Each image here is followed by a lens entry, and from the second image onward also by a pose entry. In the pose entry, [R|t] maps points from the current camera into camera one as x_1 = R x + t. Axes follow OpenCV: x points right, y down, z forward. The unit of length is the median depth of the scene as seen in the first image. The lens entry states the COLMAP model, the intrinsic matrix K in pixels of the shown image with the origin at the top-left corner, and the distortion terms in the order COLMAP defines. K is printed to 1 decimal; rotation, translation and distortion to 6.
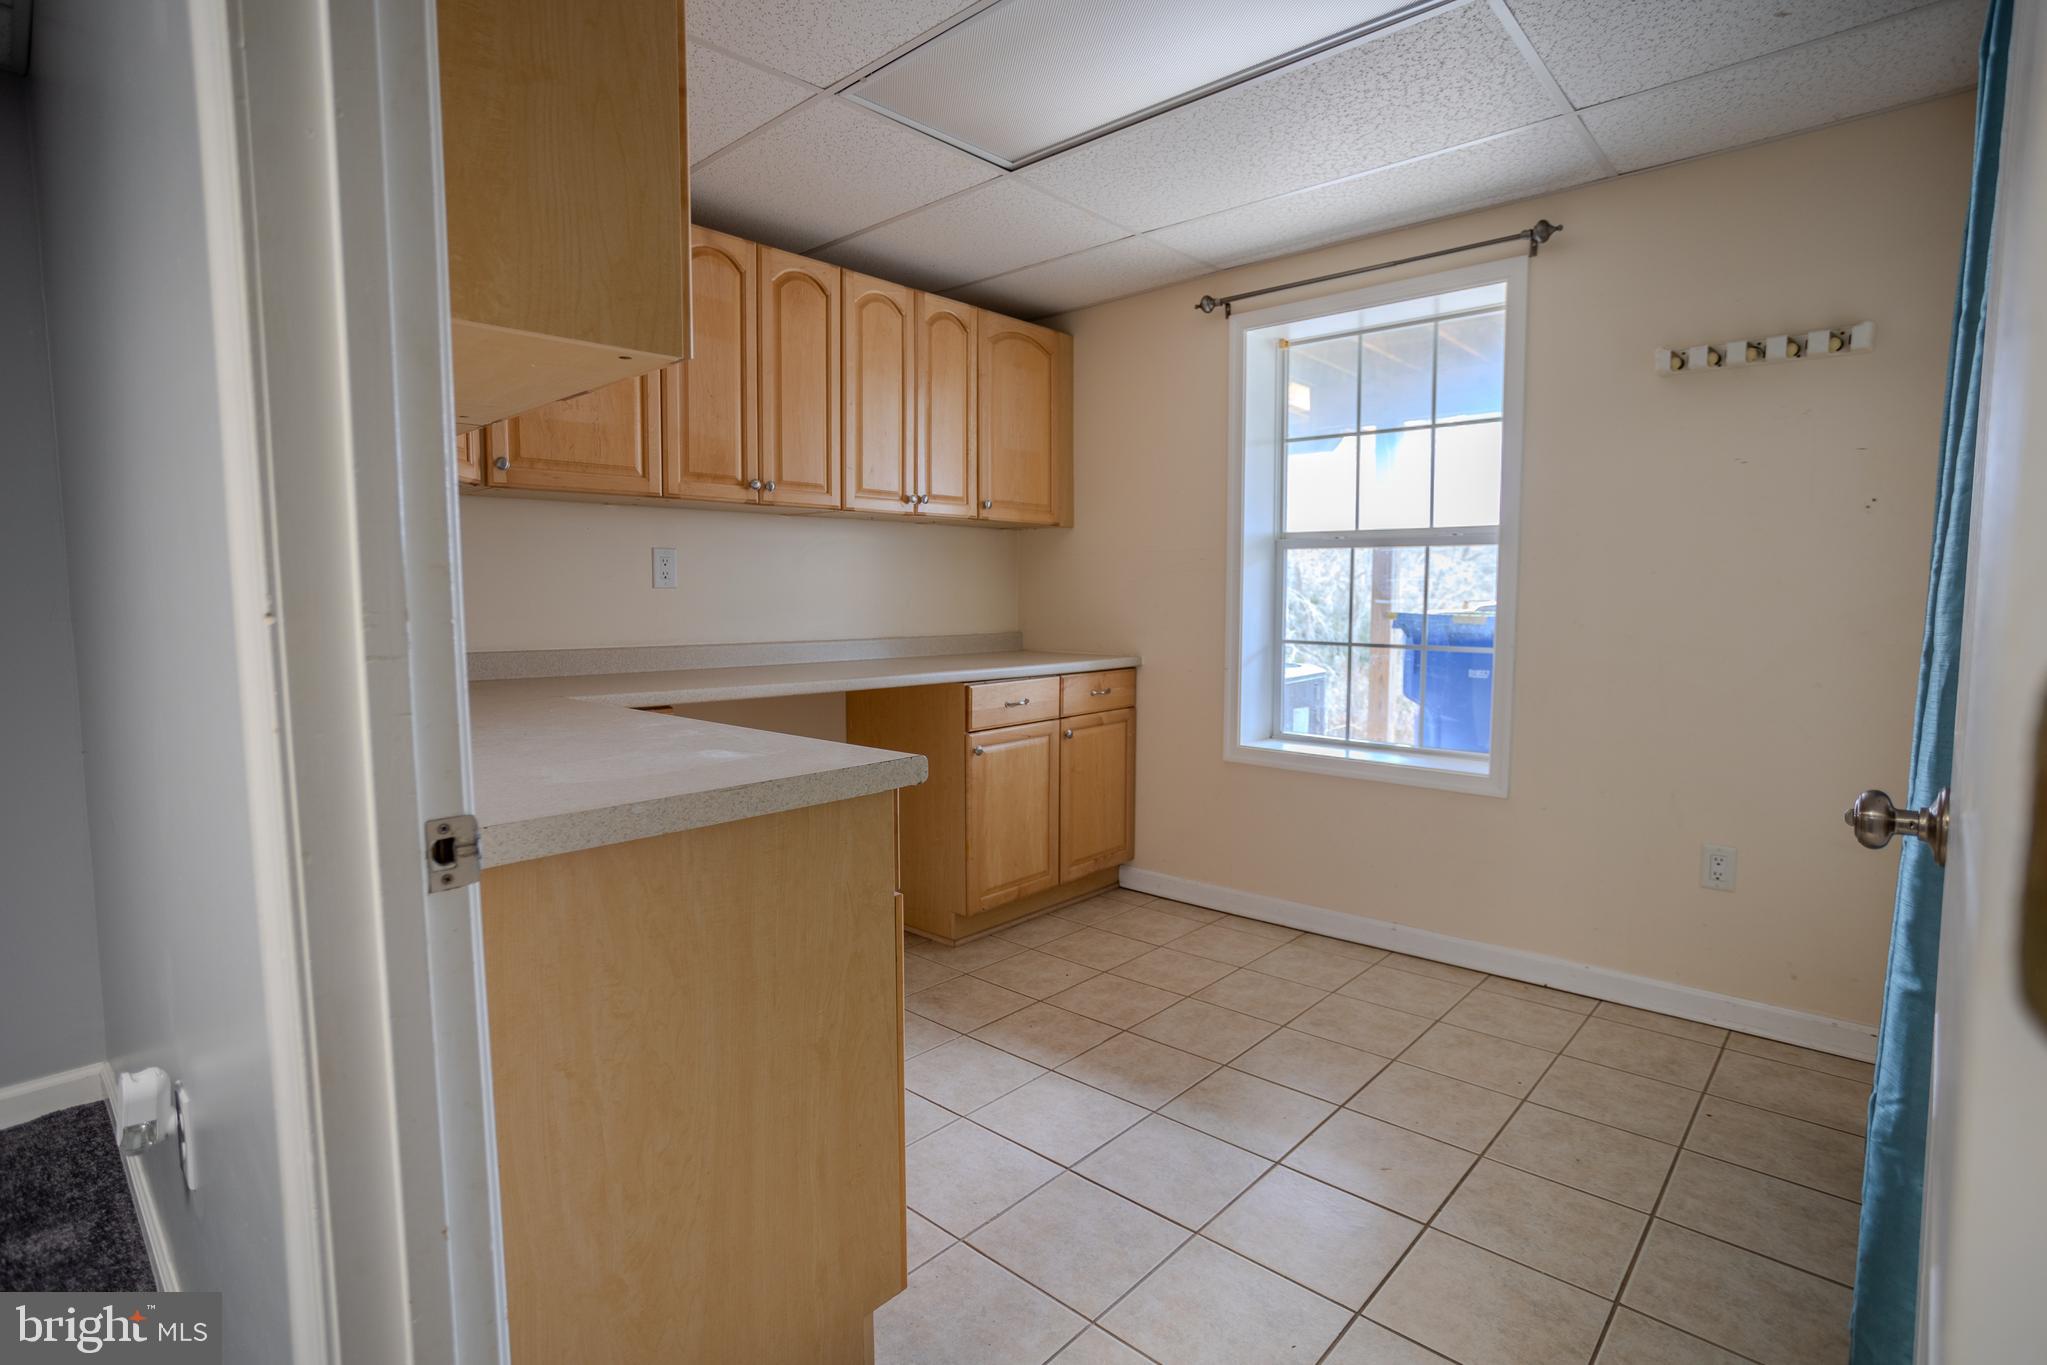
lens RADIAL K [[989.9, 0, 1021.5], [0, 989.9, 688.9], [0, 0, 1]] dist [-0.051633, 0.026505]
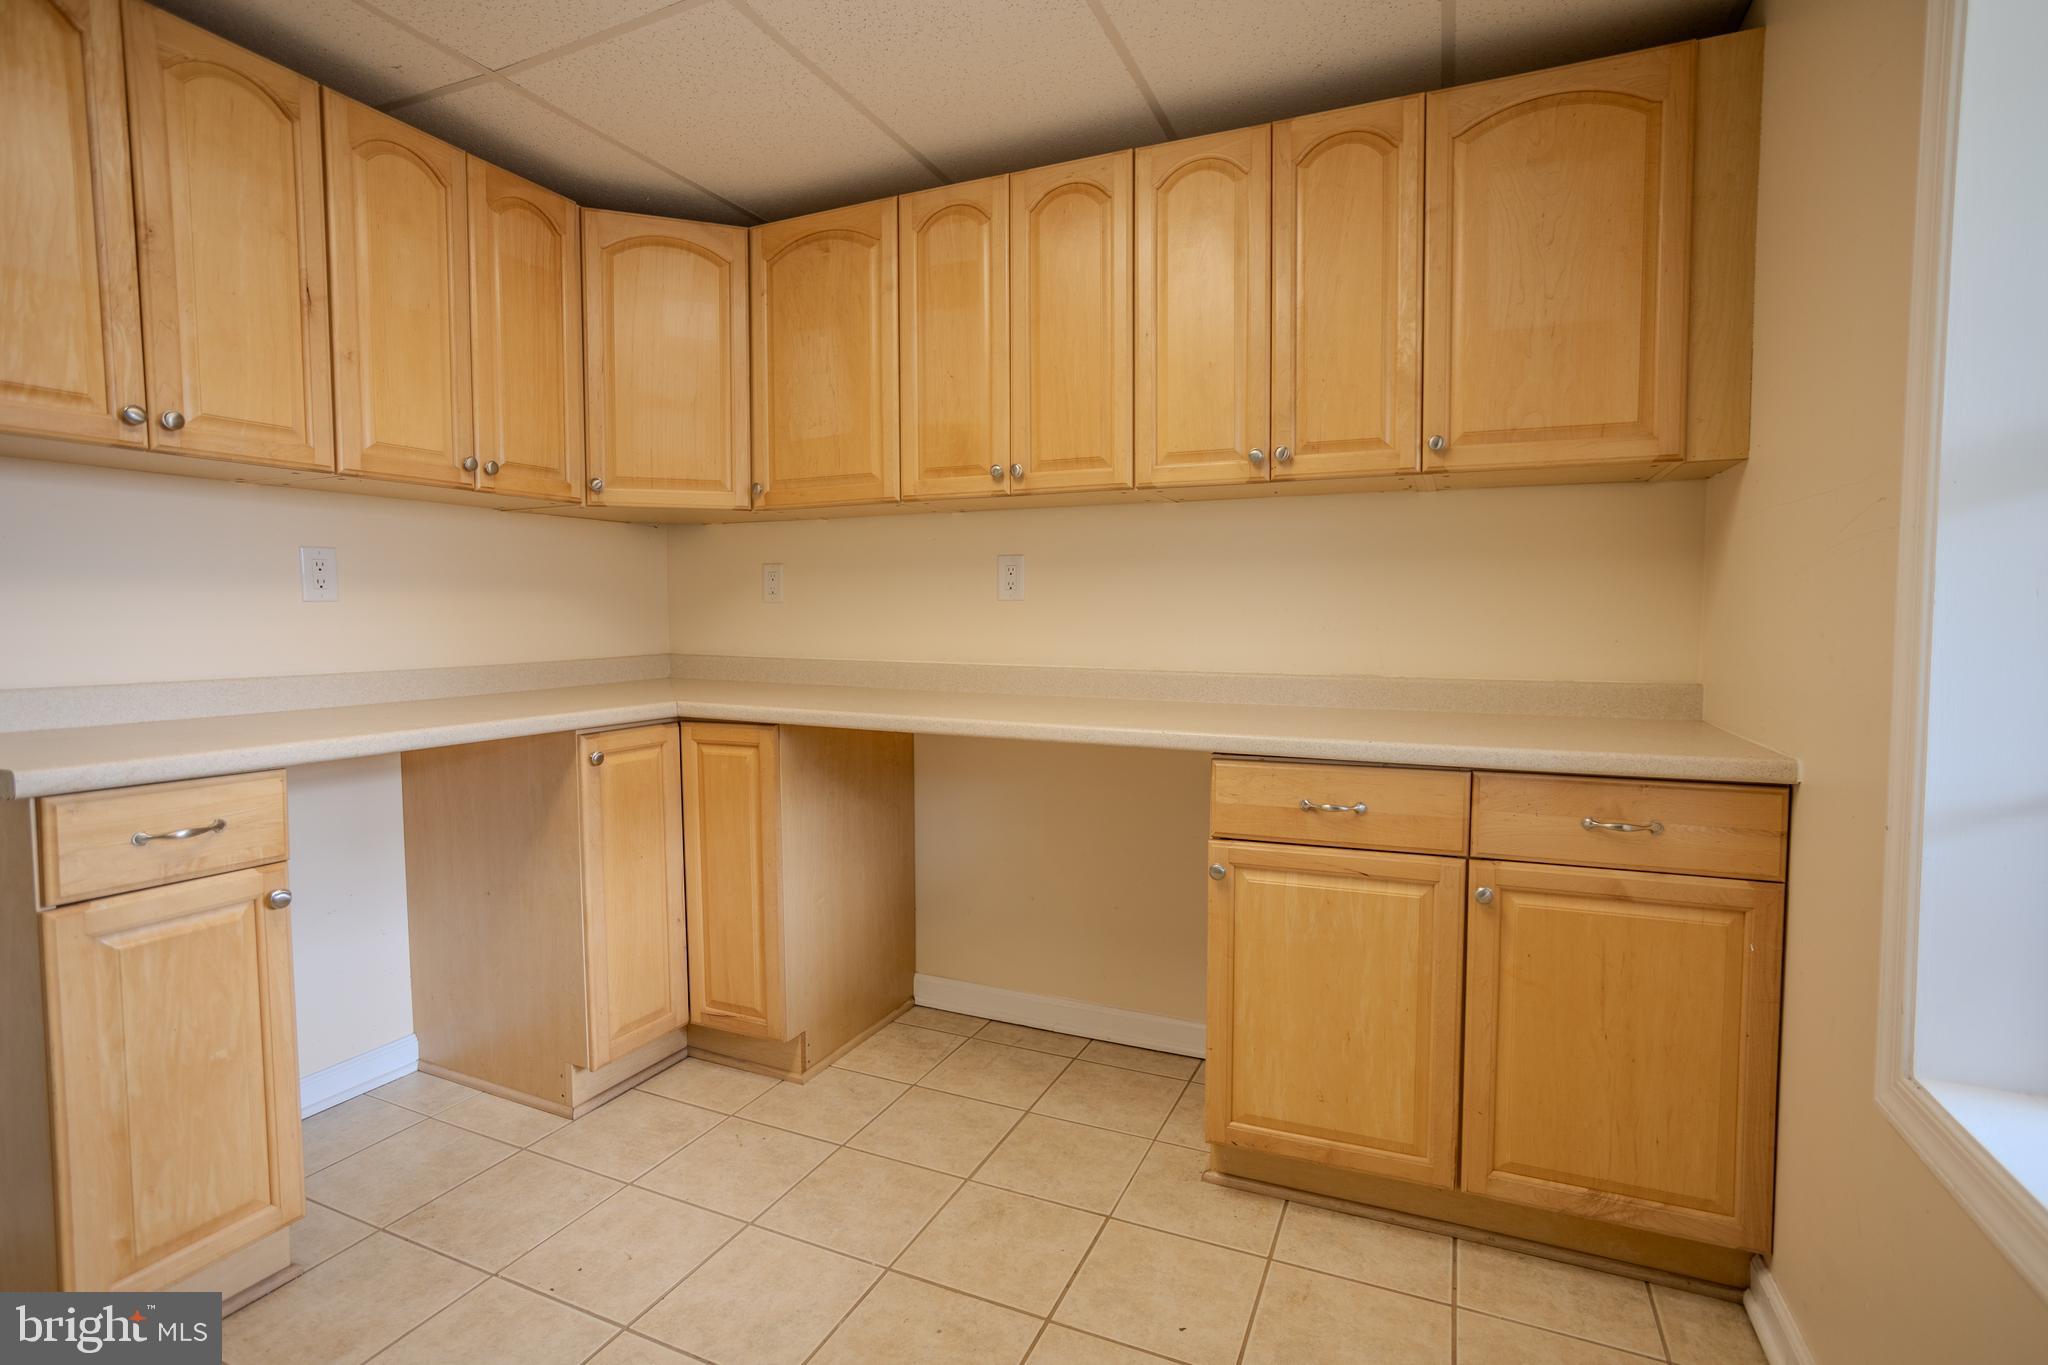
lens RADIAL K [[990.4, 0, 1019.4], [0, 990.4, 663.5], [0, 0, 1]] dist [-0.051633, 0.026505]
pose [[0.312908, 0.056118, -0.948124, 0.444780], [-0.086819, 0.995764, 0.030285, -0.064954], [0.945807, 0.072839, 0.316455, 0.659386]]
